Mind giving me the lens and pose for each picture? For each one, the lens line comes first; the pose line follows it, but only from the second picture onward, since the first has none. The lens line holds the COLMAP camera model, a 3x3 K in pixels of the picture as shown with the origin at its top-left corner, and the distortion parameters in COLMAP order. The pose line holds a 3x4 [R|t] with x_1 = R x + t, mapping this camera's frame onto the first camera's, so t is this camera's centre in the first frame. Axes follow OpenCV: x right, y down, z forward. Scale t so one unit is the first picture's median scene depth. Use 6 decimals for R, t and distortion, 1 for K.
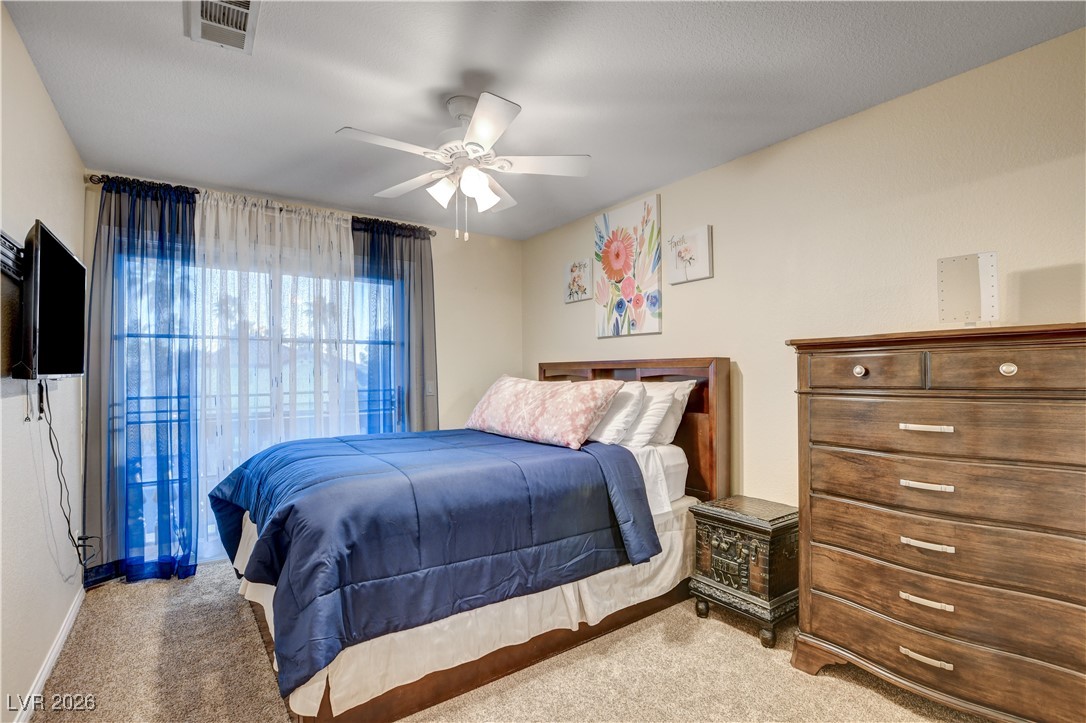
lens RADIAL K [[511.2, 0, 543.0], [0, 511.2, 361.5], [0, 0, 1]] dist [-0.029169, 0.000129]
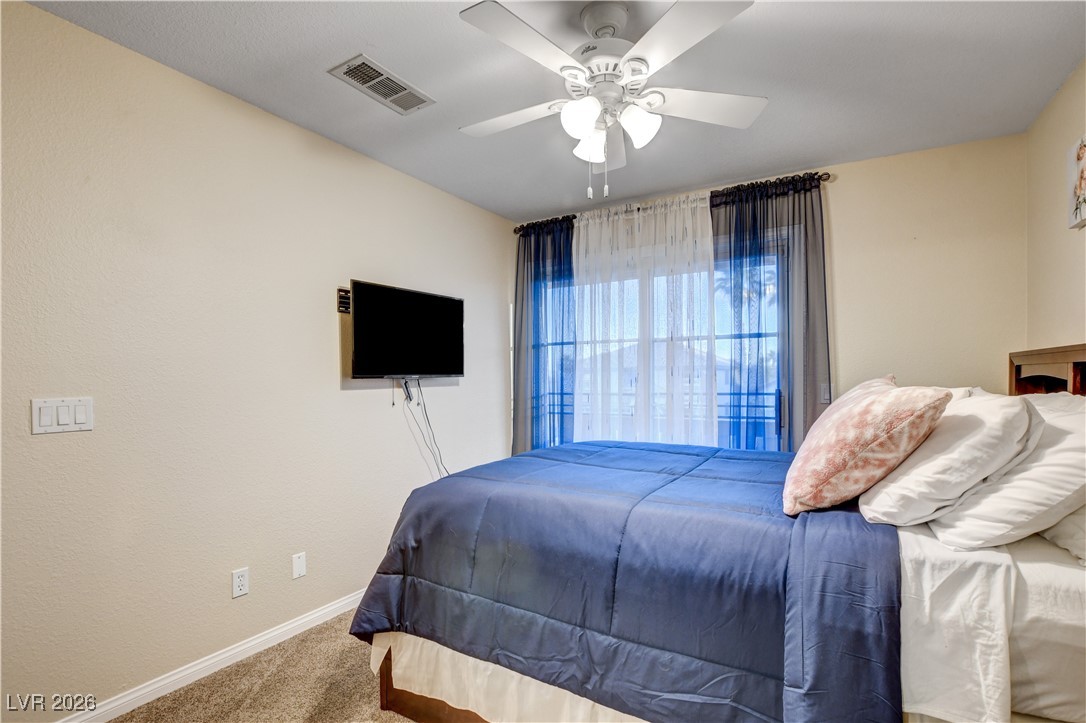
lens RADIAL K [[515.9, 0, 542.6], [0, 515.9, 380.6], [0, 0, 1]] dist [-0.031688, 0.000128]
pose [[0.392354, 0.010443, -0.919755, 0.407966], [0.025547, 0.999426, 0.022246, 0.011244], [0.919459, -0.032225, 0.391862, 0.494490]]
